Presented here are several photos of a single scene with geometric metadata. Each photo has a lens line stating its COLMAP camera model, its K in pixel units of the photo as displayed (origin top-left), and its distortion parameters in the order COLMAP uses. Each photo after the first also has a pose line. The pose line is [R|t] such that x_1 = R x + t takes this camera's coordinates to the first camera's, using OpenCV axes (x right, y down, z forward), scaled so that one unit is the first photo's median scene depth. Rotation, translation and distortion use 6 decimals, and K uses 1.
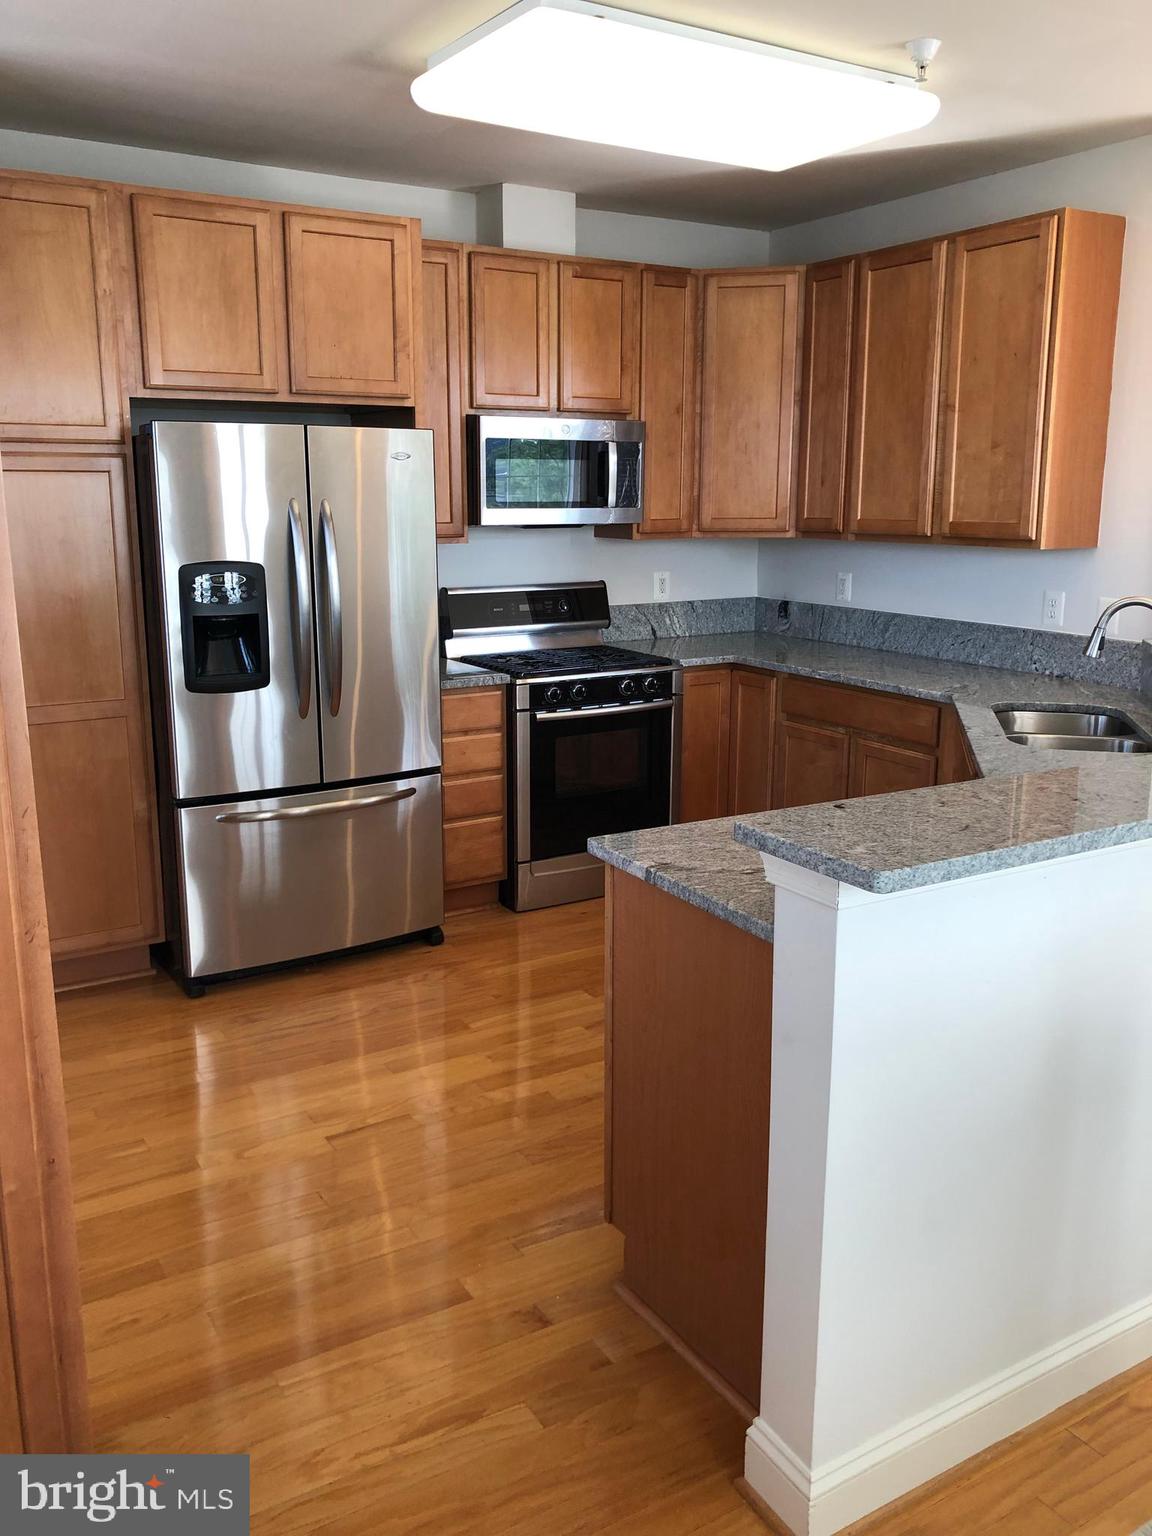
lens RADIAL K [[1270.0, 0, 560.0], [0, 1270.0, 764.4], [0, 0, 1]] dist [-0.000447, -0.004031]
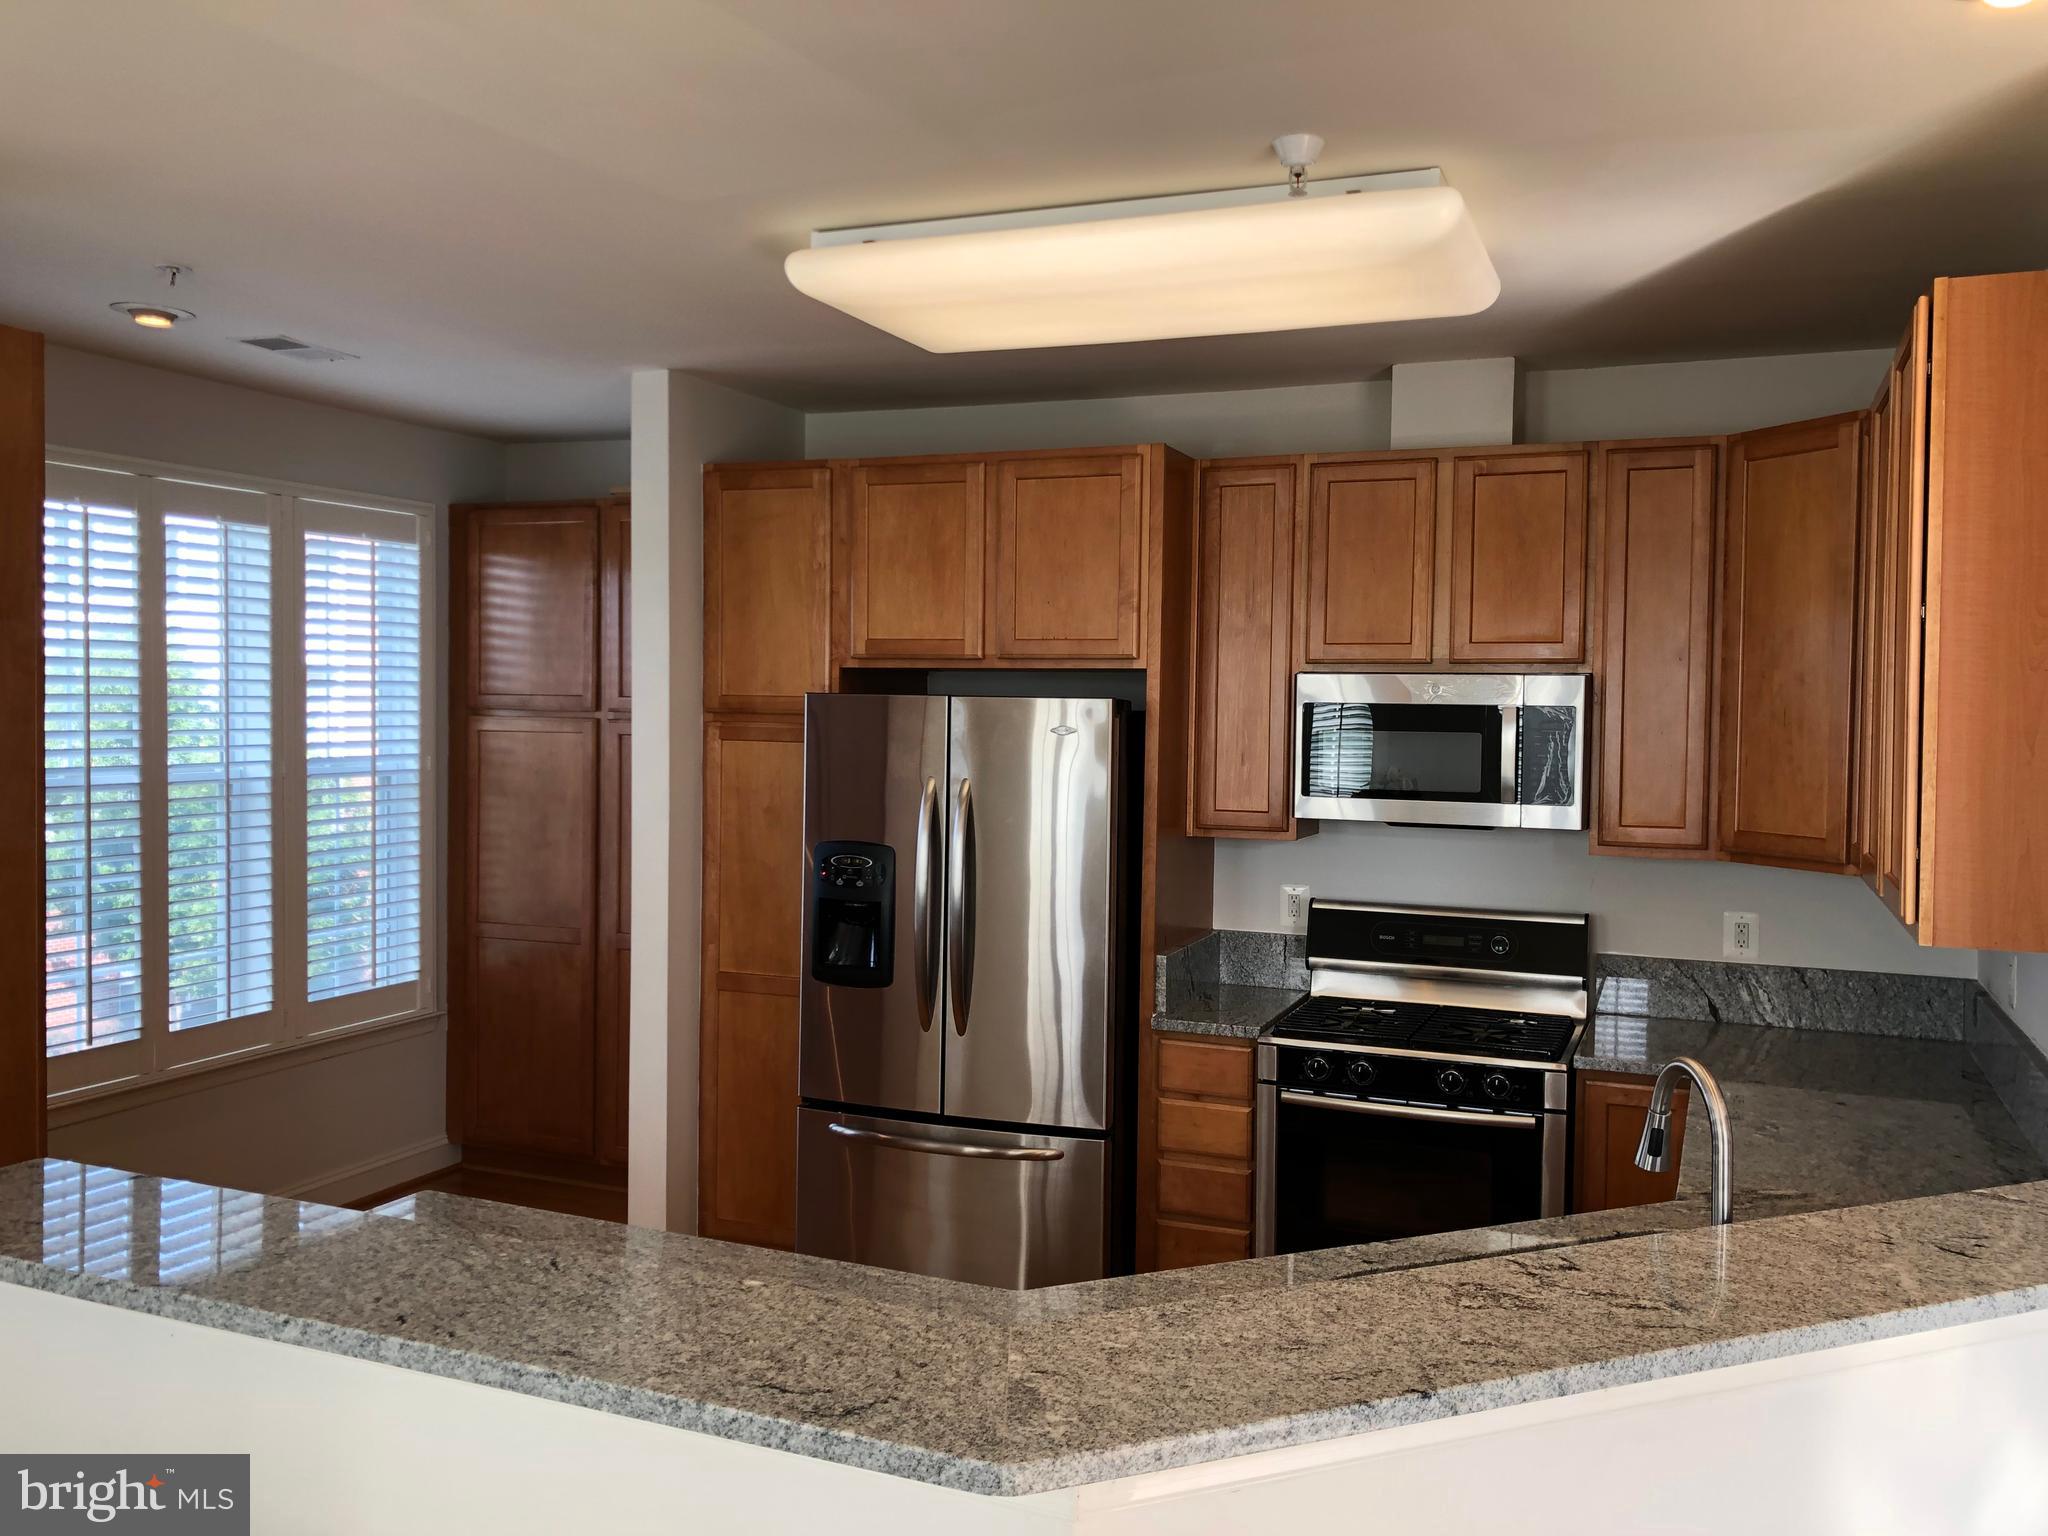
lens RADIAL K [[1699.8, 0, 1027.5], [0, 1699.8, 731.1], [0, 0, 1]] dist [0.084927, -0.181754]
pose [[0.590371, 0.024530, -0.806759, 0.631593], [-0.183530, 0.977435, -0.104585, -0.105935], [0.785989, 0.209809, 0.581551, 0.296407]]
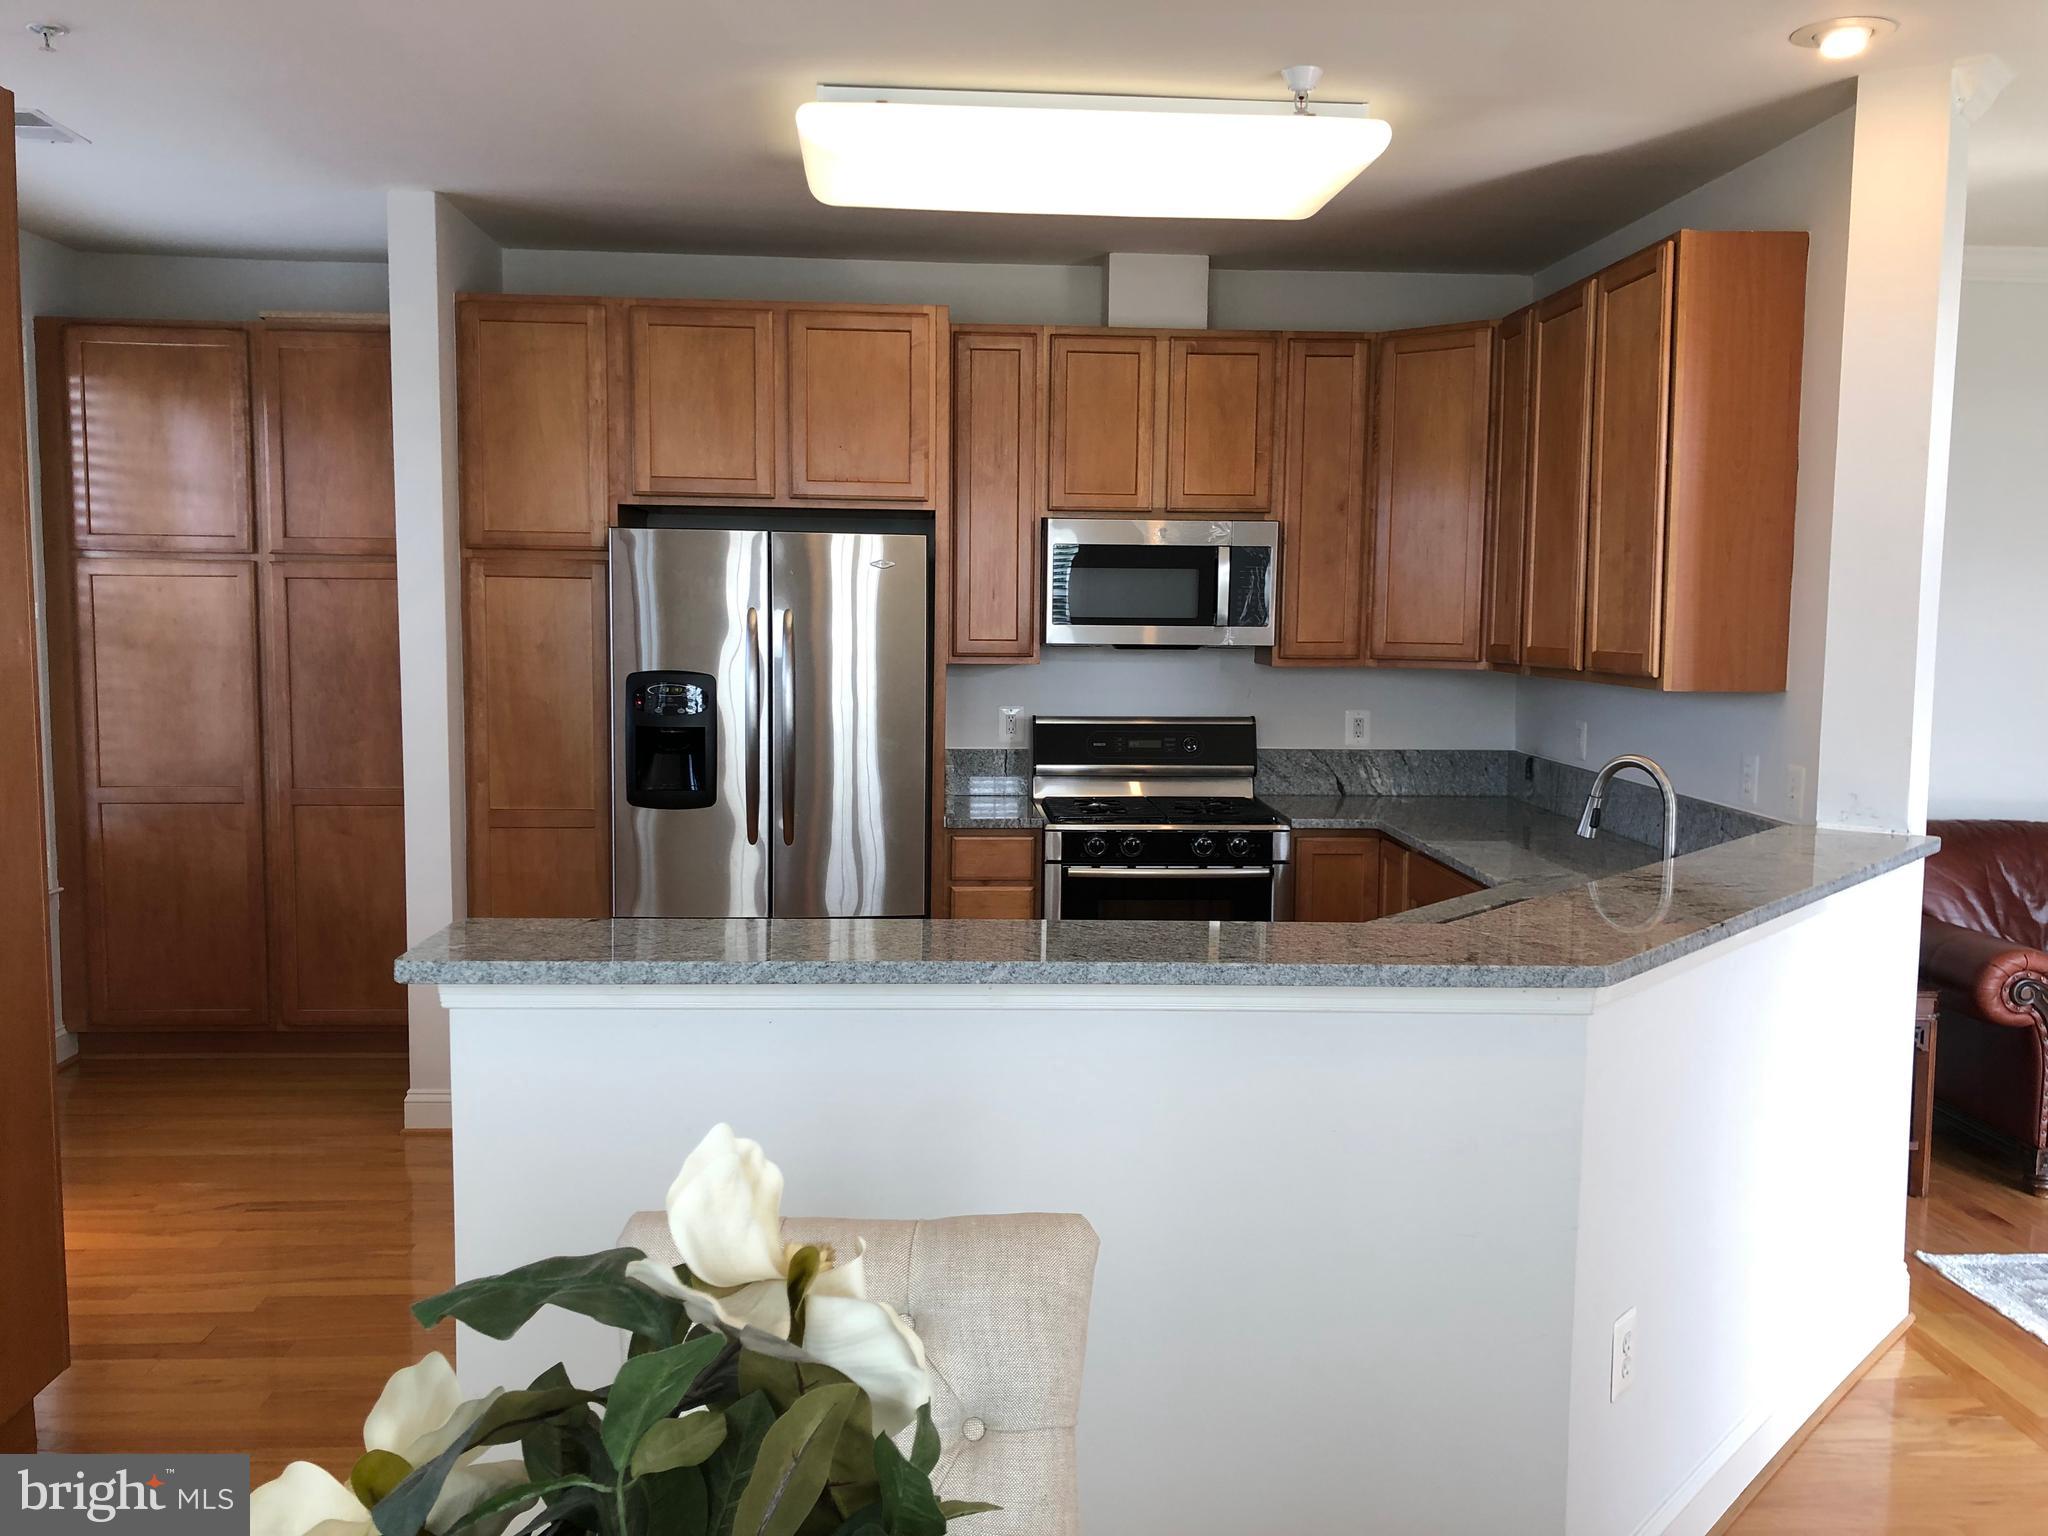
lens RADIAL K [[1691.5, 0, 1024.0], [0, 1691.5, 768.0], [0, 0, 1]] dist [0.089758, -0.174051]
pose [[0.886214, 0.055818, -0.459902, 0.449094], [-0.110018, 0.989673, -0.091884, 0.000742], [0.450023, 0.132026, 0.883203, -0.000830]]
